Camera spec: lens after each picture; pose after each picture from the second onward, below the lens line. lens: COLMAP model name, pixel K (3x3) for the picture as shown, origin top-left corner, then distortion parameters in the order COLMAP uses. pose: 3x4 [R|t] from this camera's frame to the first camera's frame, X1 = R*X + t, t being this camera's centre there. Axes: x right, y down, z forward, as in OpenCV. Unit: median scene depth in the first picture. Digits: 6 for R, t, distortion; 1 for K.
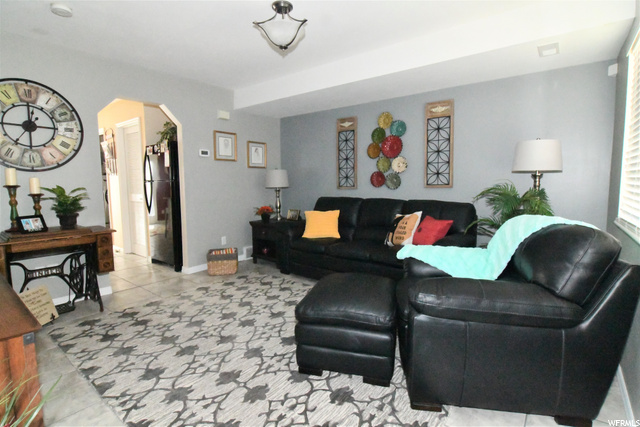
lens RADIAL K [[322.5, 0, 321.1], [0, 322.5, 208.3], [0, 0, 1]] dist [-0.013591, -0.000948]
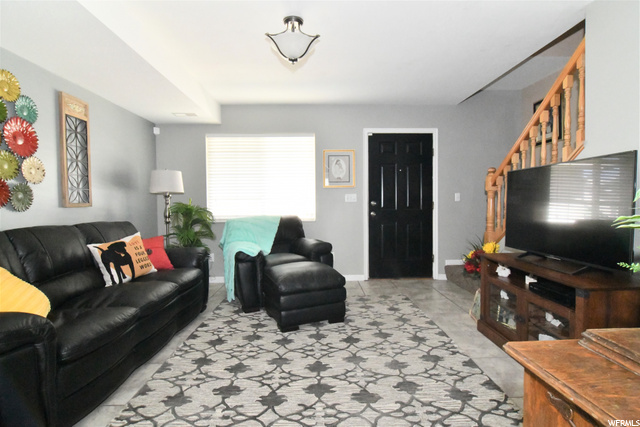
lens RADIAL K [[322.5, 0, 321.1], [0, 322.5, 208.3], [0, 0, 1]] dist [-0.013591, -0.000948]
pose [[-0.641632, -0.000030, 0.767013, -0.920491], [0.076189, 0.995052, 0.063774, -0.098939], [-0.763219, 0.099358, -0.638455, 1.581533]]
